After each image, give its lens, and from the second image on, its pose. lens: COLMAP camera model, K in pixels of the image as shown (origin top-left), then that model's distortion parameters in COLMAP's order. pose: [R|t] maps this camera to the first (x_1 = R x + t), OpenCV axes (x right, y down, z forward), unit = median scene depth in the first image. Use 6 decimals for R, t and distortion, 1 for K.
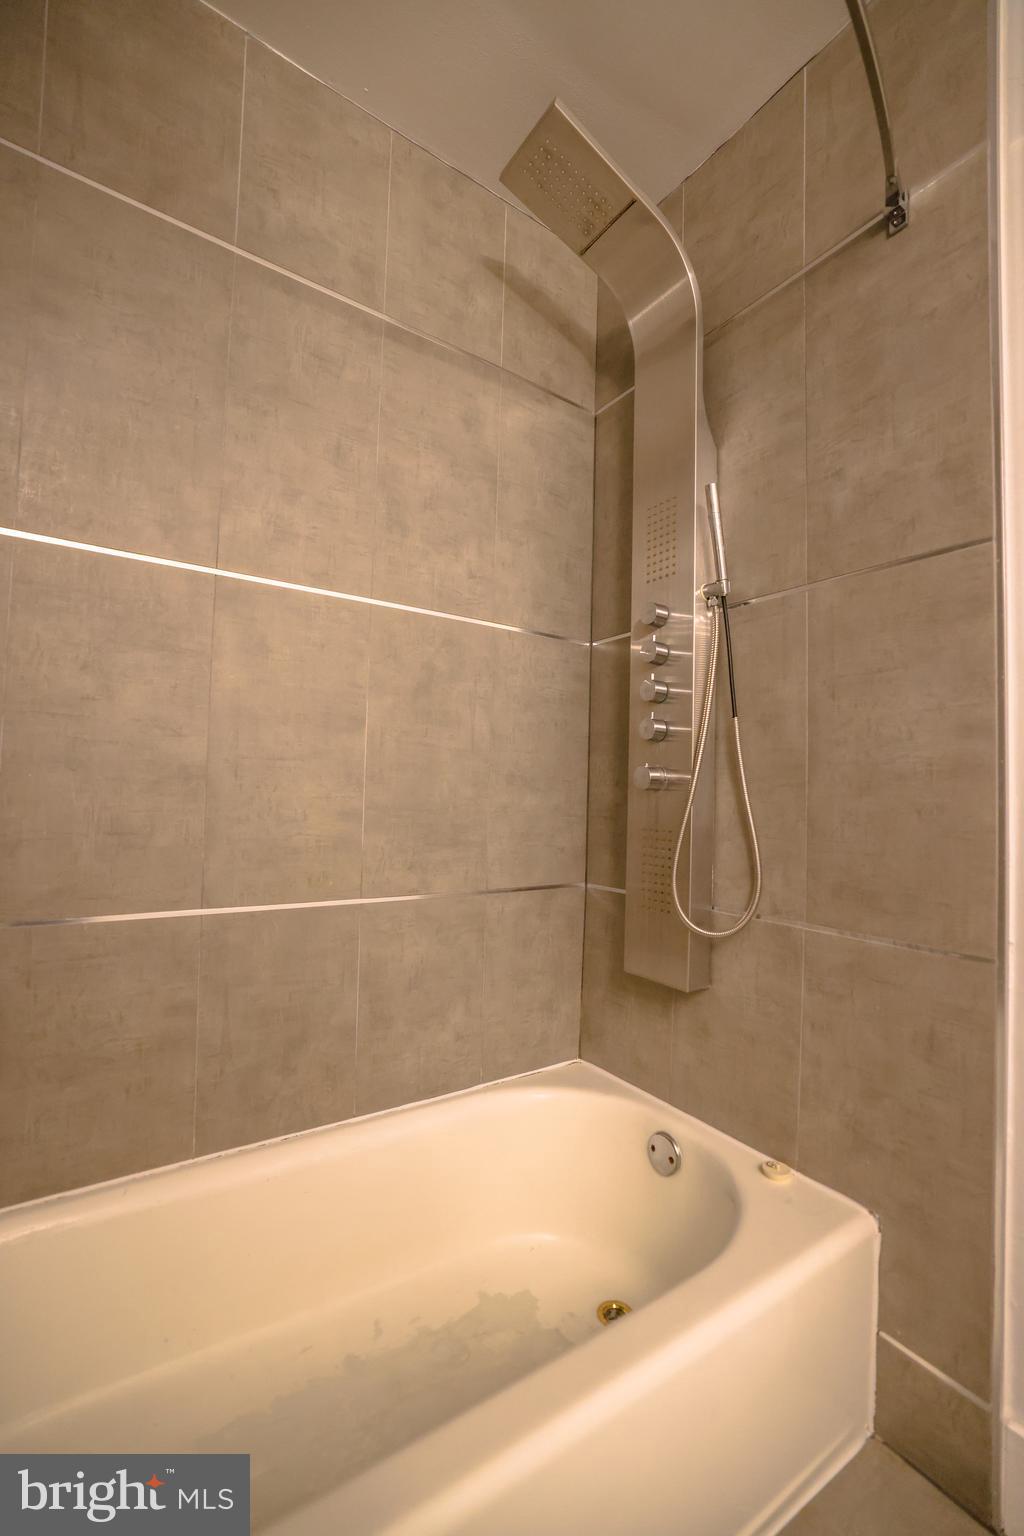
lens RADIAL K [[668.1, 0, 511.4], [0, 668.1, 763.7], [0, 0, 1]] dist [-0.019508, -0.000136]
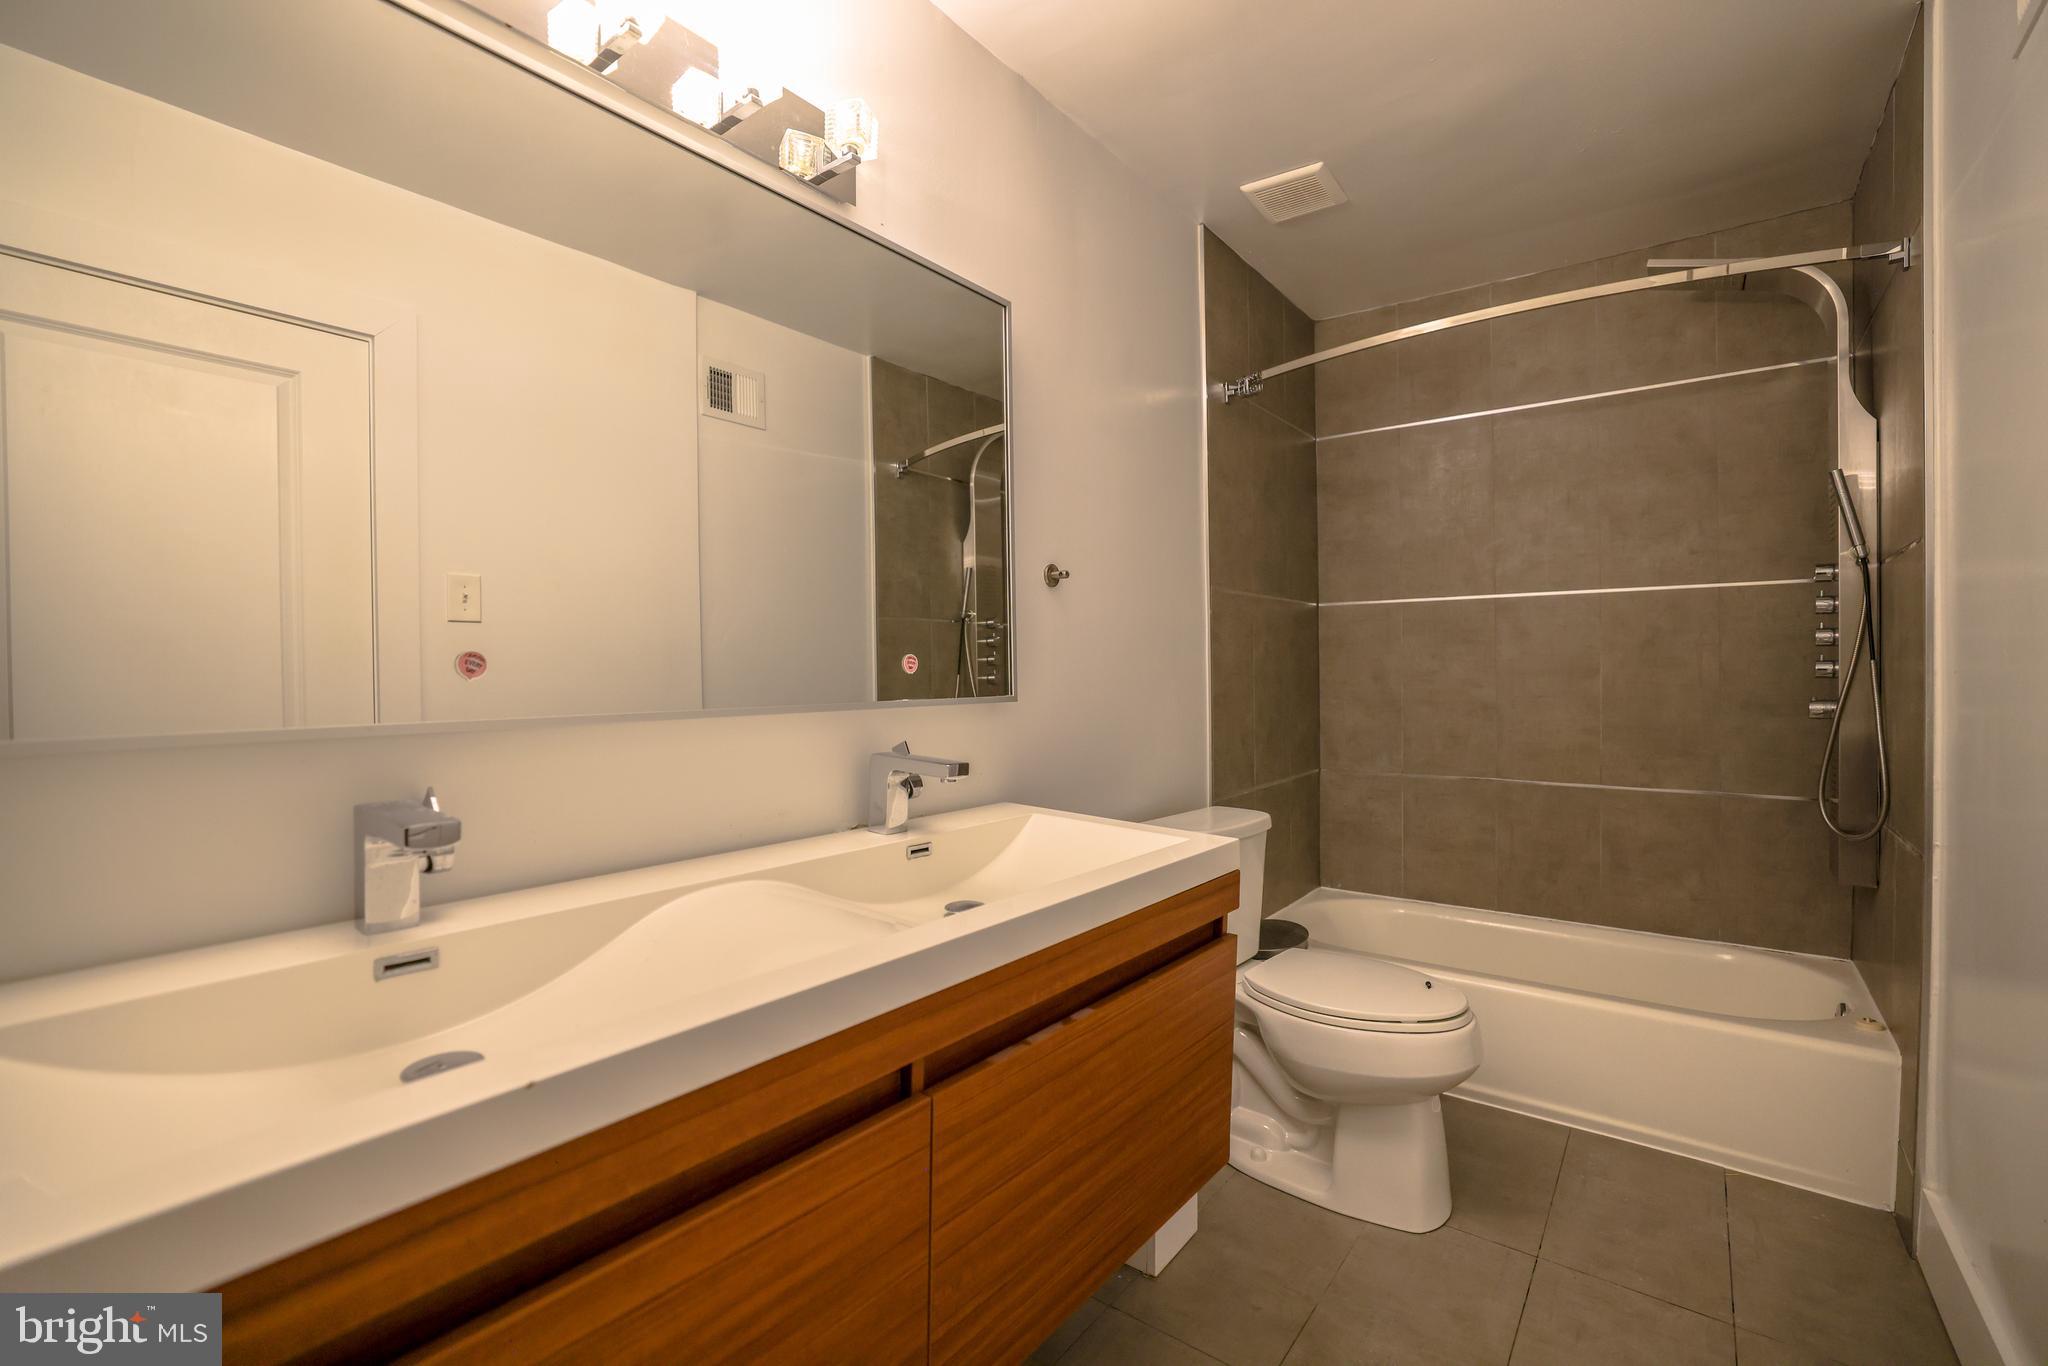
lens RADIAL K [[890.9, 0, 1028.6], [0, 890.9, 683.4], [0, 0, 1]] dist [-0.019508, -0.000136]
pose [[0.304716, -0.011281, -0.952376, 1.310473], [0.061642, 0.998067, 0.007900, -0.130171], [0.950446, -0.061114, 0.304823, -0.863157]]
